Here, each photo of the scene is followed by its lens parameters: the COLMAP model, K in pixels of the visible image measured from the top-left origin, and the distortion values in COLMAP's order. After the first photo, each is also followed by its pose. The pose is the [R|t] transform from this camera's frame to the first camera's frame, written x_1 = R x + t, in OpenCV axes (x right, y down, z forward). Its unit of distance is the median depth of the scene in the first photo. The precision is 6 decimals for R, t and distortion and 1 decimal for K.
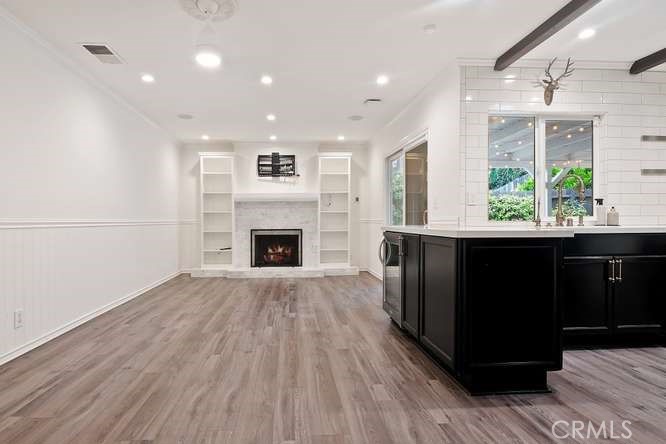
lens RADIAL K [[347.8, 0, 332.2], [0, 347.8, 215.0], [0, 0, 1]] dist [-0.023339, -0.000869]
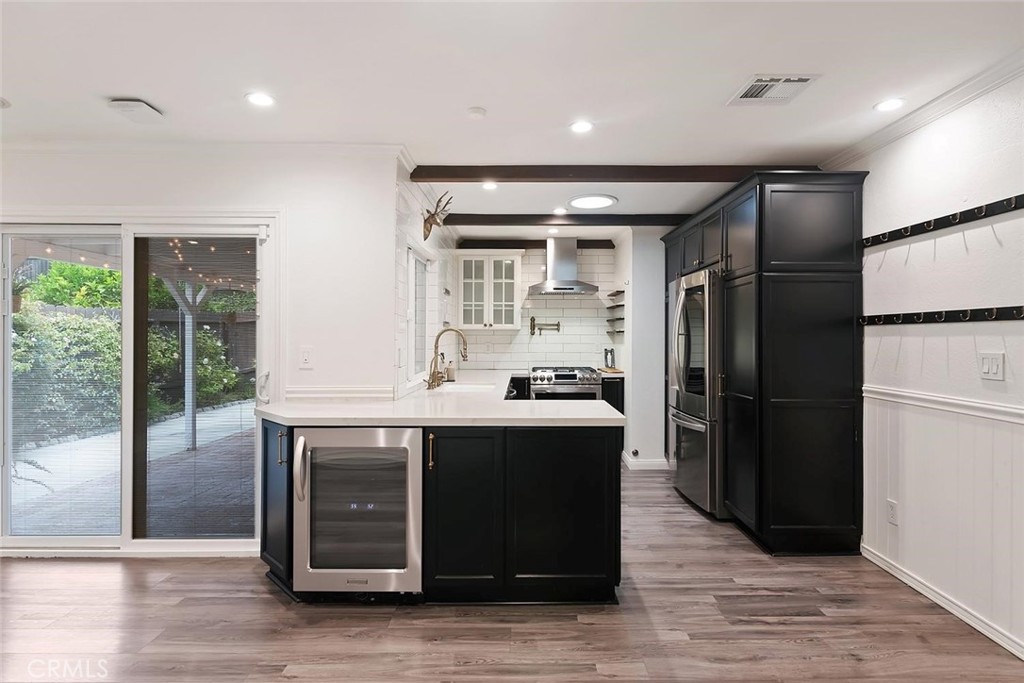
lens RADIAL K [[486.8, 0, 520.9], [0, 486.8, 327.2], [0, 0, 1]] dist [0.001838, 0.002117]
pose [[0.135663, 0.026765, 0.990393, -0.248800], [-0.005593, 0.999640, -0.026249, -0.040138], [-0.990739, -0.001978, 0.135764, 0.307701]]
